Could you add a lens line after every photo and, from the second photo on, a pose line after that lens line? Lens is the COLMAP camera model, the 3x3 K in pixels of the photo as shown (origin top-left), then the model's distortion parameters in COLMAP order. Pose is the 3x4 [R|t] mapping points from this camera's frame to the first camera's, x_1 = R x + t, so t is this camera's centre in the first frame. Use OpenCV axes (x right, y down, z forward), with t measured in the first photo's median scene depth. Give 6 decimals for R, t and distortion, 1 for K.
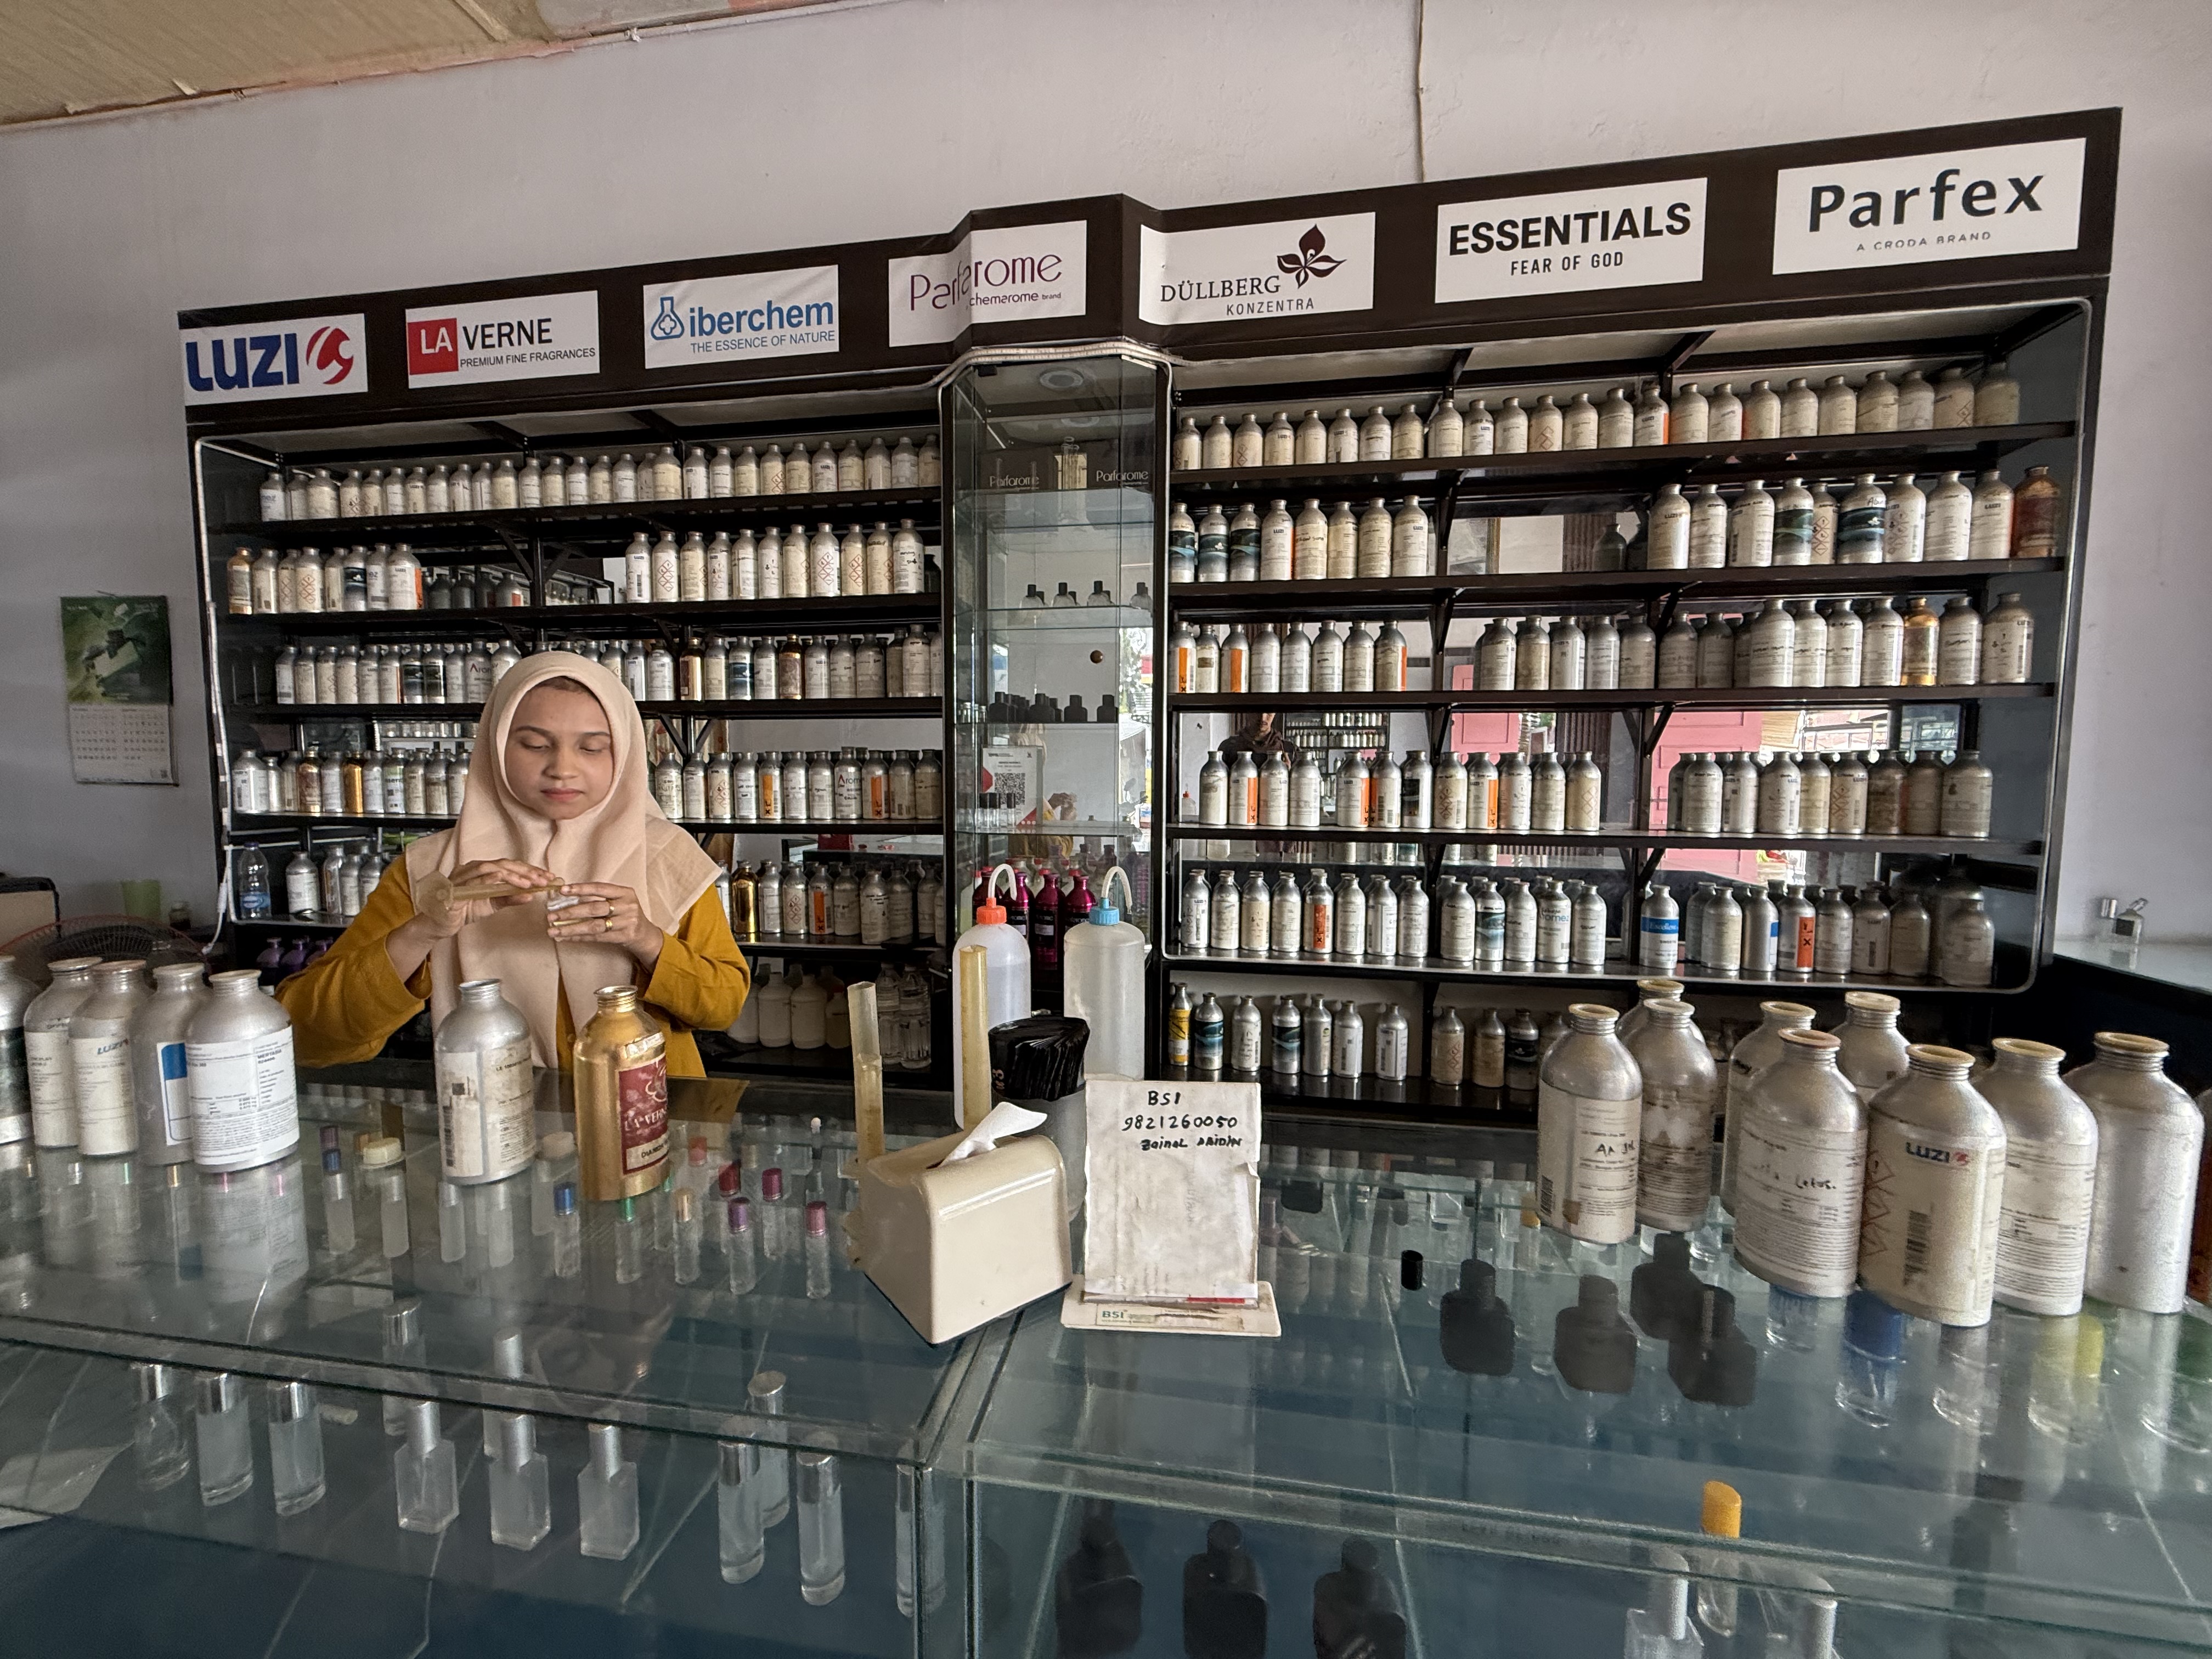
lens RADIAL K [[883.1, 0, 1101.4], [0, 883.1, 825.9], [0, 0, 1]] dist [-0.000534, 0.000794]
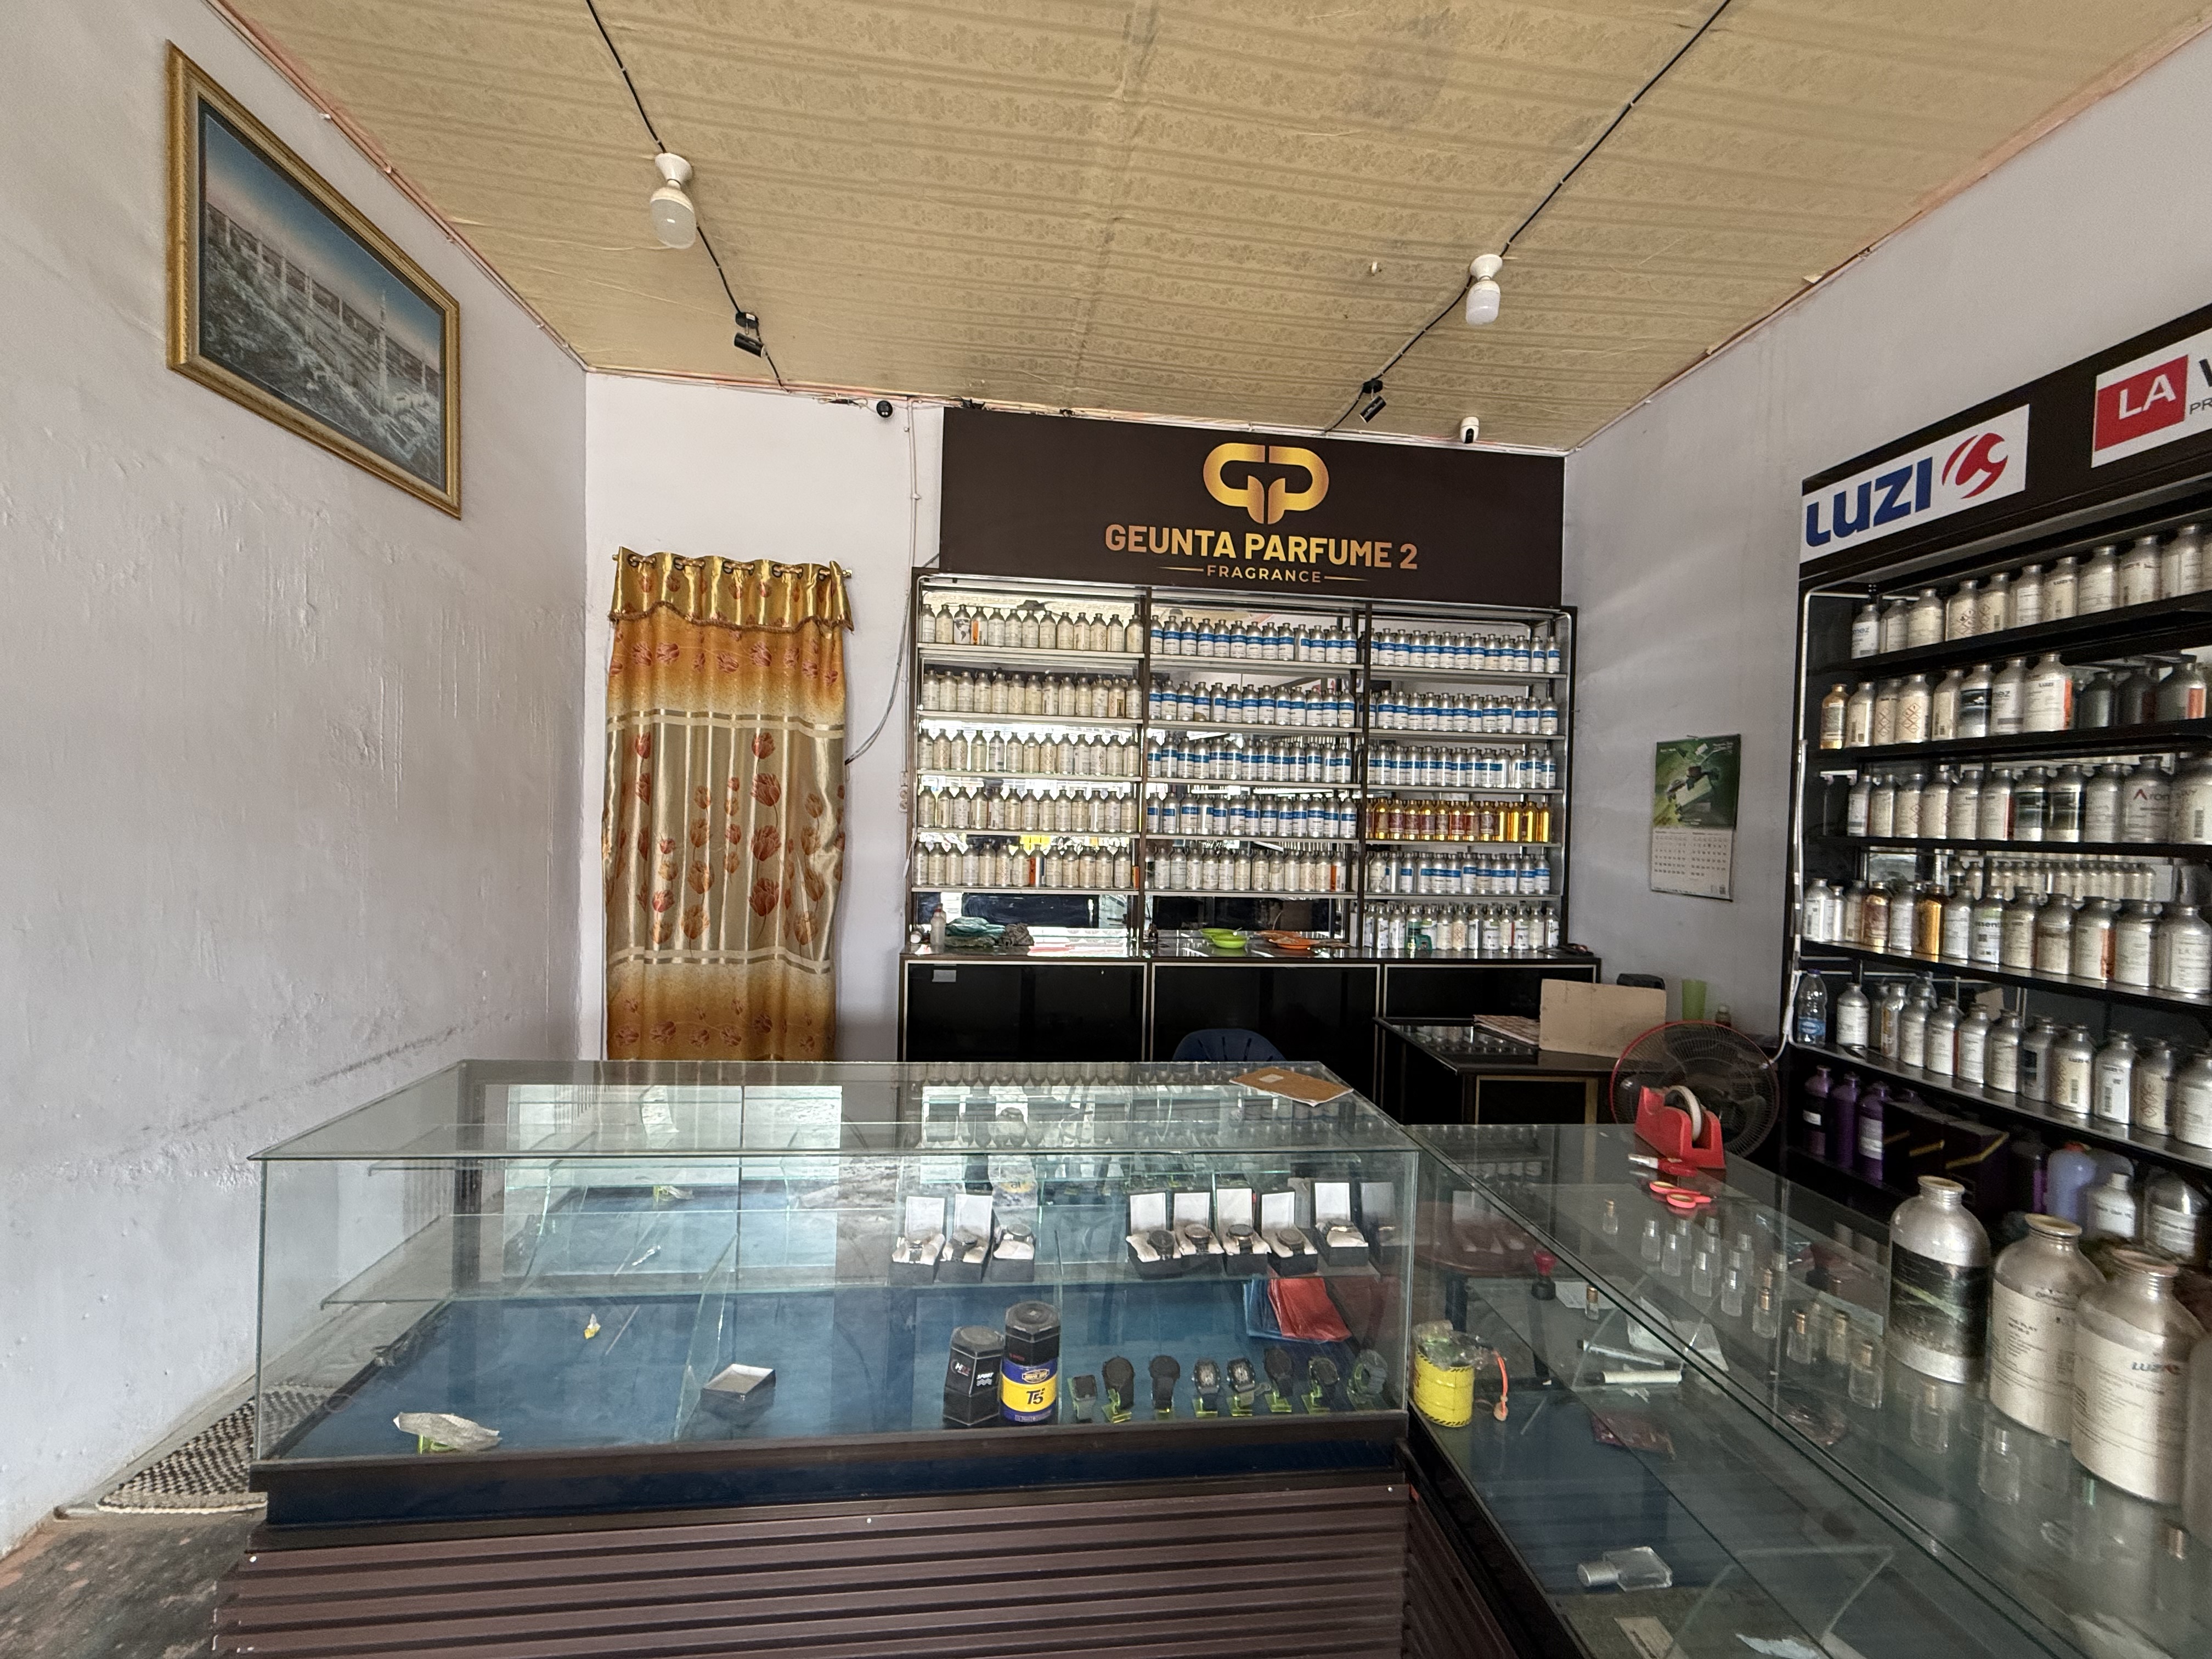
lens RADIAL K [[883.1, 0, 1108.0], [0, 883.1, 831.7], [0, 0, 1]] dist [-0.000534, 0.000794]
pose [[0.262204, 0.014956, -0.964896, -0.197386], [-0.098895, 0.995032, -0.011451, -0.047974], [0.959932, 0.098426, 0.262381, -0.068424]]
